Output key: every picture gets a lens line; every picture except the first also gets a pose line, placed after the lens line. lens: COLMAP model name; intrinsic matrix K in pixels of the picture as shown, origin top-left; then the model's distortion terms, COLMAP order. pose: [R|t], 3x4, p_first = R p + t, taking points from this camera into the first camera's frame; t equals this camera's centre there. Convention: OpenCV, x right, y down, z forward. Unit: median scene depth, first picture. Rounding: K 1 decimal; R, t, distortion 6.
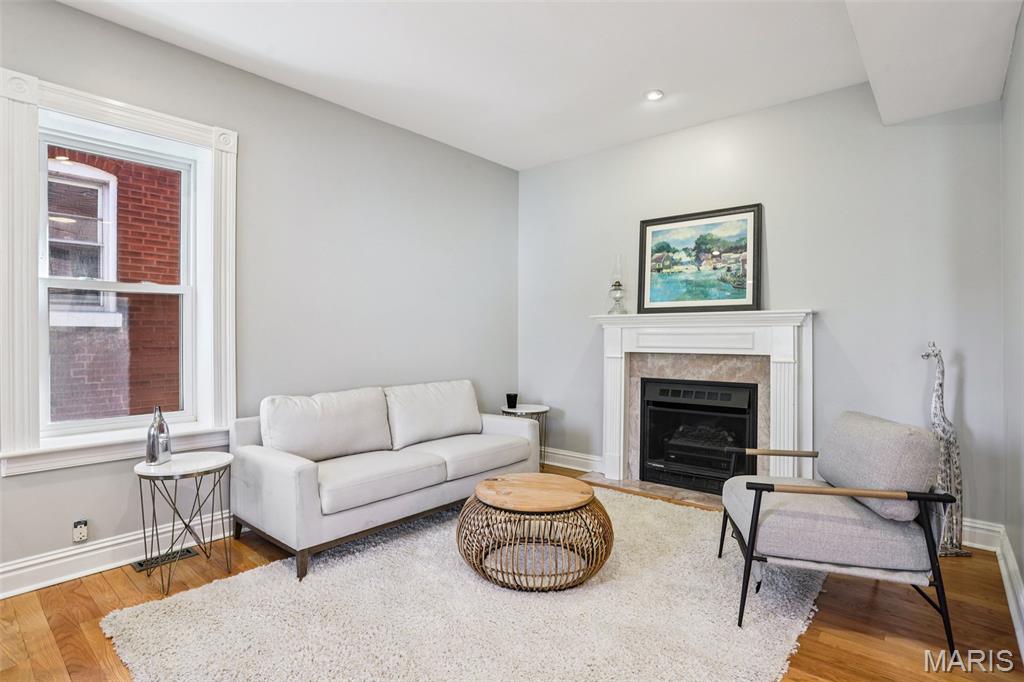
lens RADIAL K [[514.7, 0, 517.9], [0, 514.7, 344.8], [0, 0, 1]] dist [-0.051361, 0.018892]
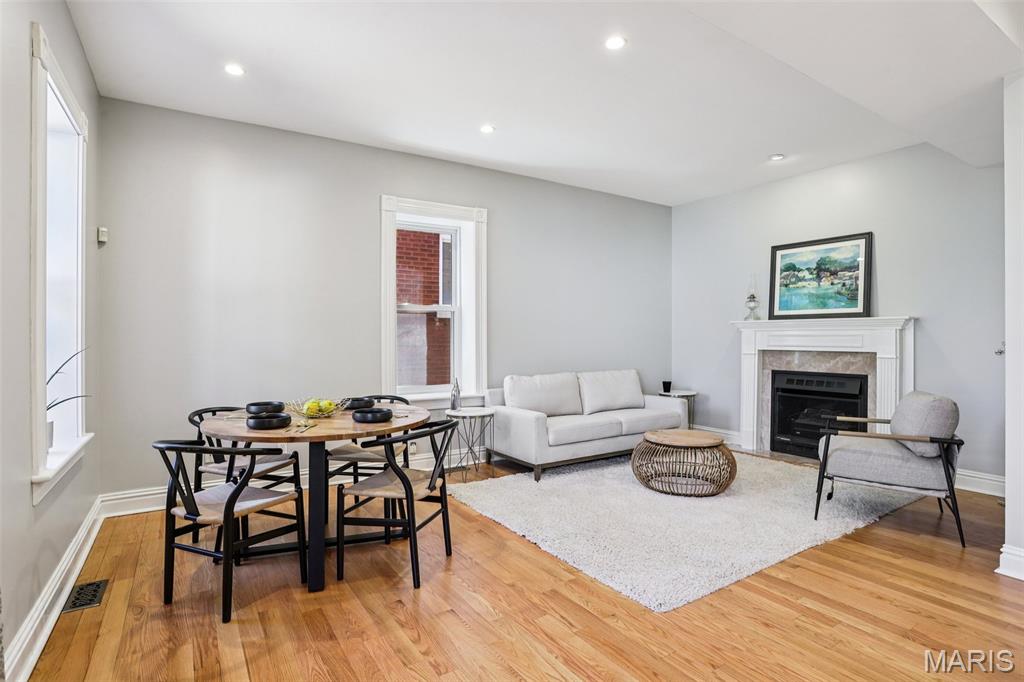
lens RADIAL K [[514.7, 0, 512.7], [0, 514.7, 344.0], [0, 0, 1]] dist [-0.051361, 0.018892]
pose [[0.955883, 0.002303, -0.293738, -0.004509], [-0.003415, 0.999989, -0.003275, 0.007016], [0.293727, 0.004134, 0.955880, -0.466798]]
